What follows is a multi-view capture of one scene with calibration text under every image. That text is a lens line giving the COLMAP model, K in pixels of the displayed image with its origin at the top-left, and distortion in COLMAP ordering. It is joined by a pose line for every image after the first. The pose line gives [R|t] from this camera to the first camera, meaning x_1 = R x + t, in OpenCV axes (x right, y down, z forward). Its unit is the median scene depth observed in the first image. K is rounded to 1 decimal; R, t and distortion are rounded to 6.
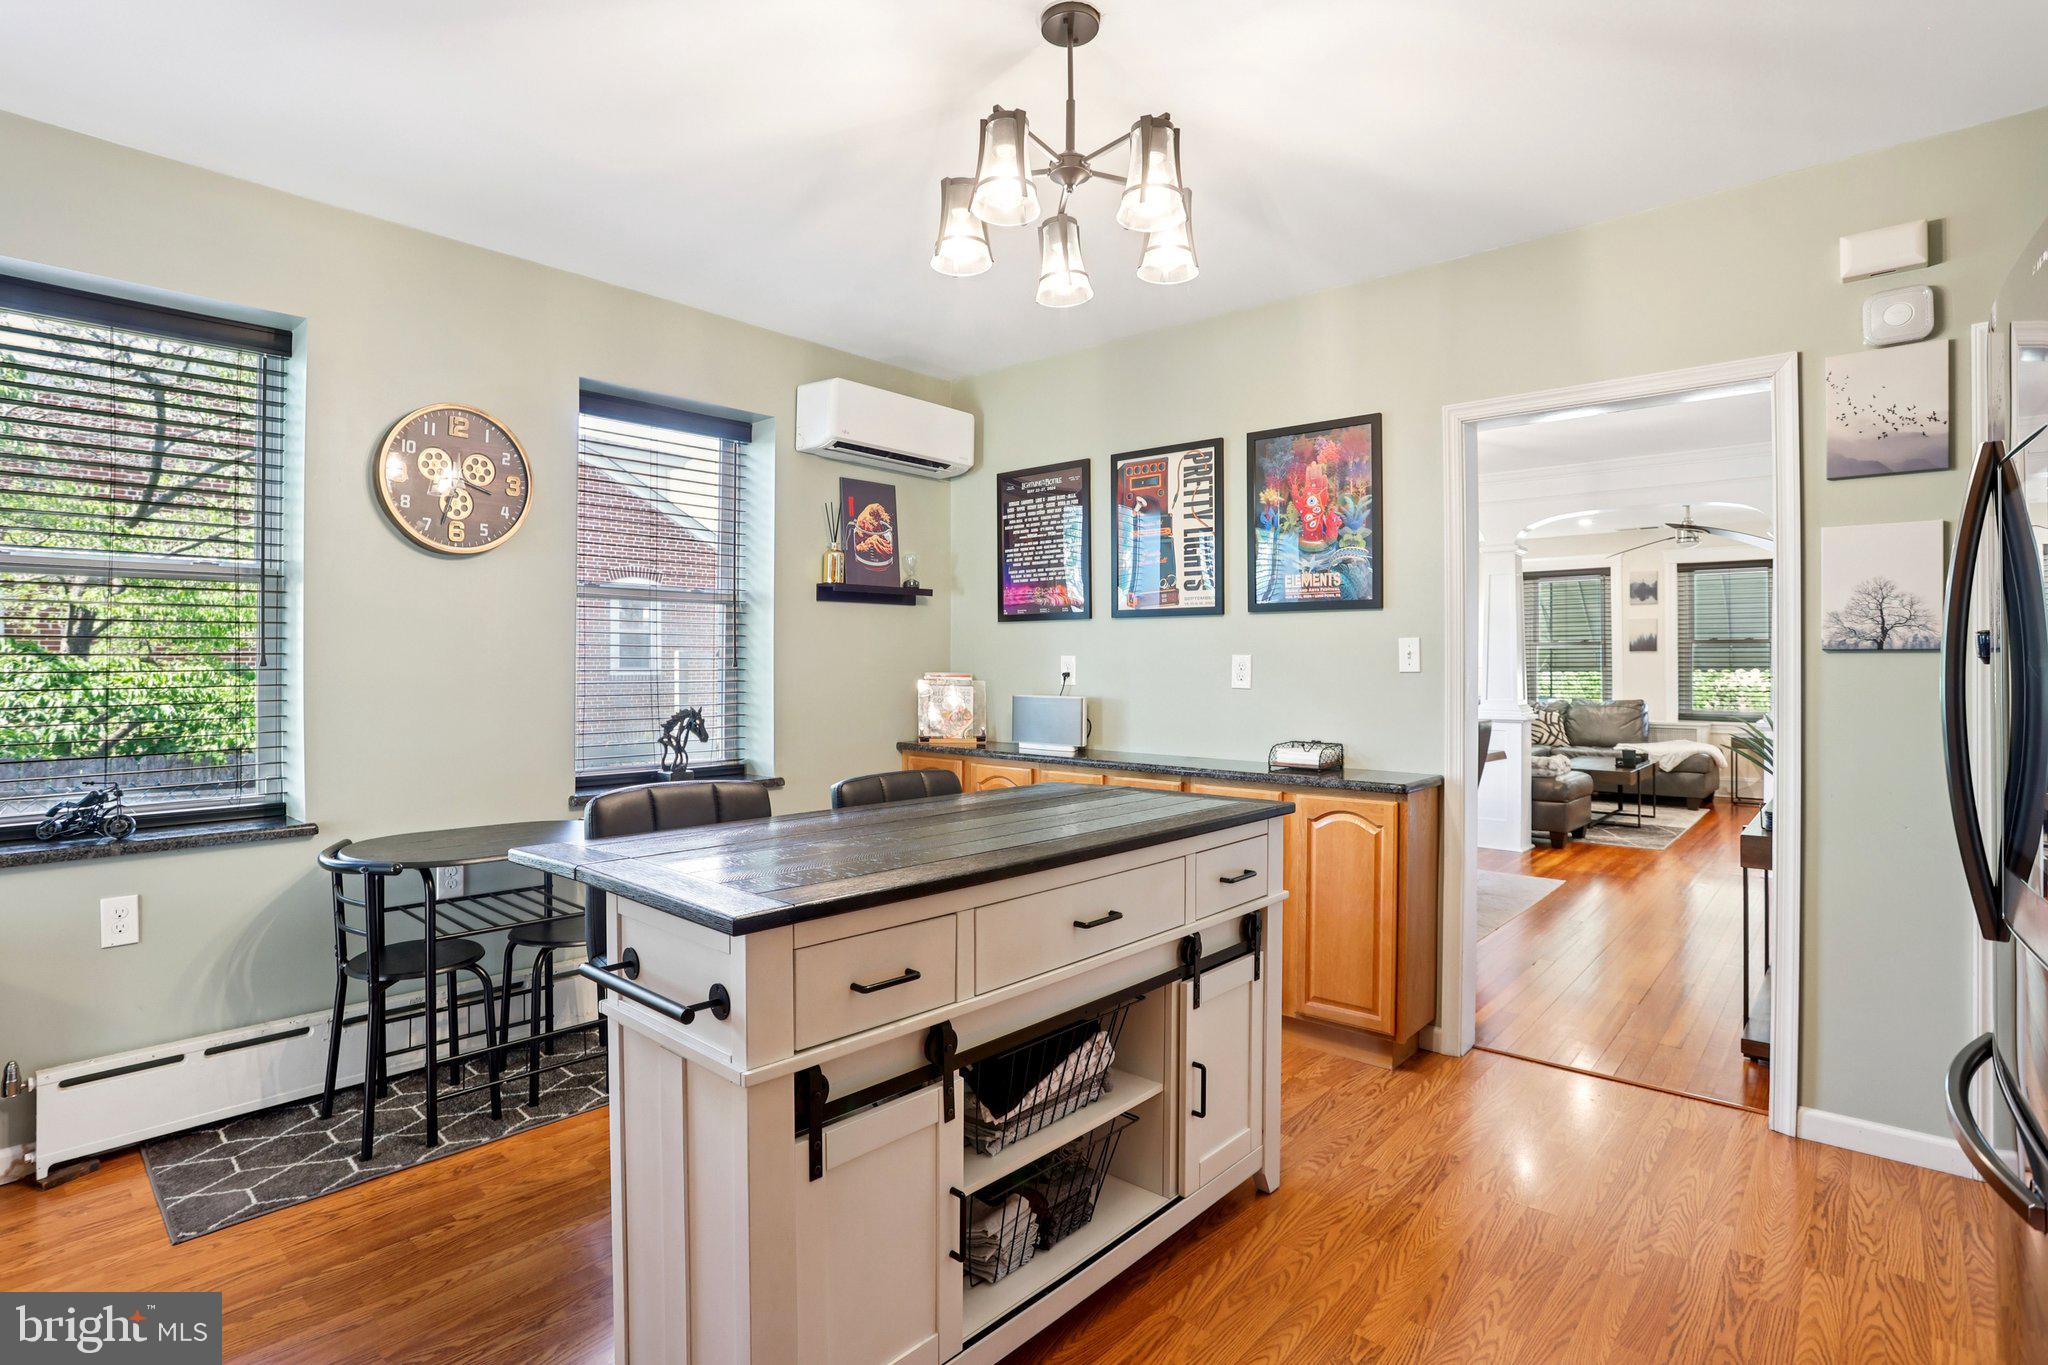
lens RADIAL K [[1035.3, 0, 1003.2], [0, 1035.3, 660.2], [0, 0, 1]] dist [-0.070765, 0.034435]
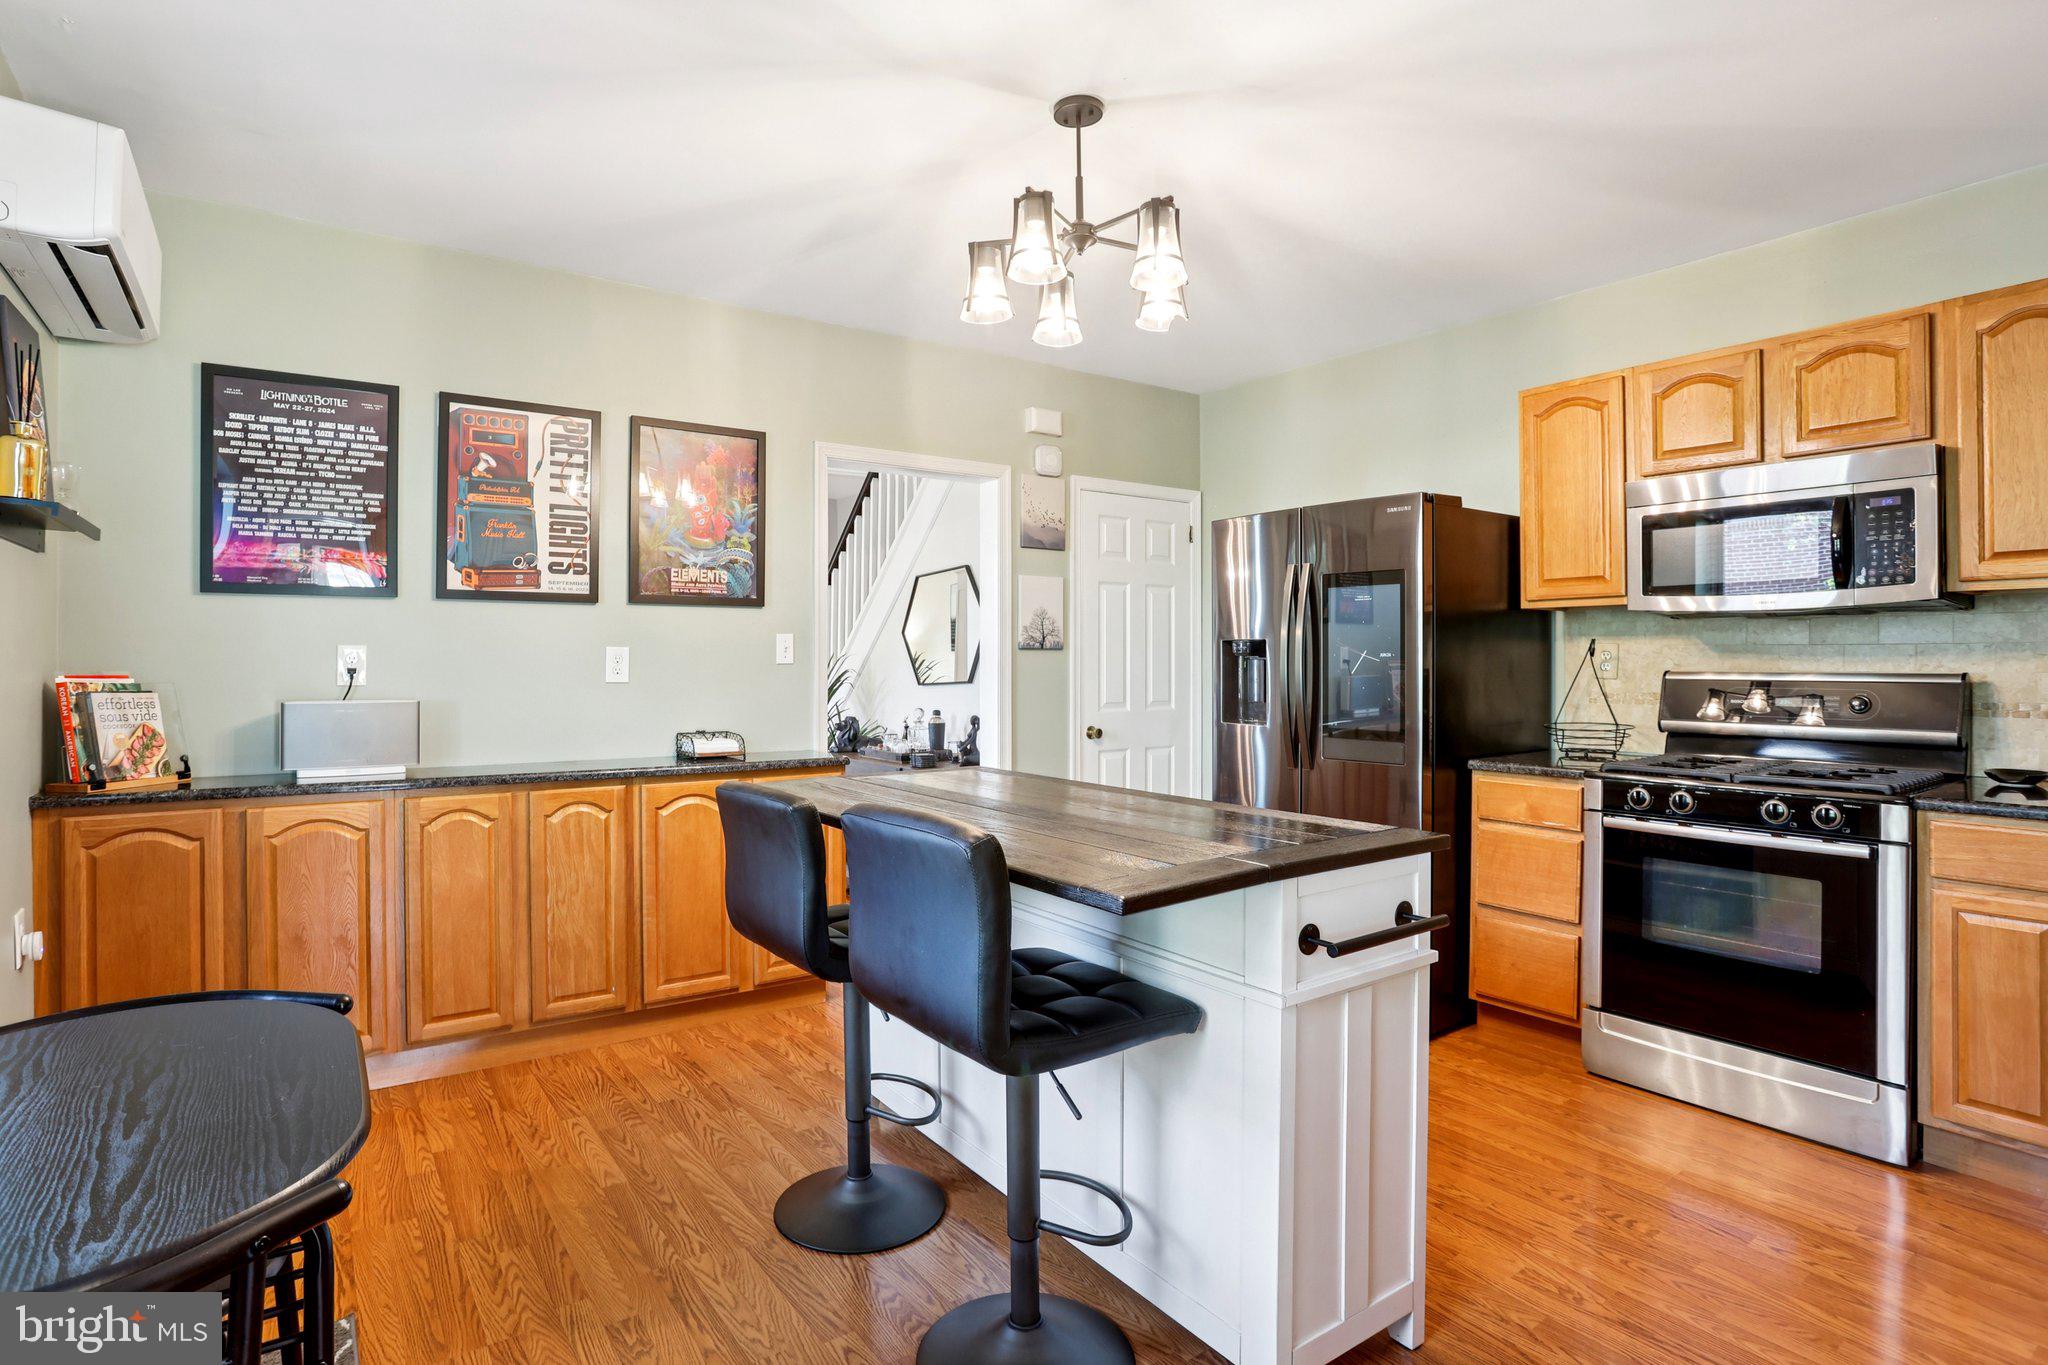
lens RADIAL K [[1035.3, 0, 1003.2], [0, 1035.3, 660.2], [0, 0, 1]] dist [-0.070765, 0.034435]
pose [[0.221926, -0.000282, 0.975063, -0.600267], [-0.000088, 1.000000, 0.000309, 0.006514], [-0.975064, -0.000155, 0.221926, 0.441819]]
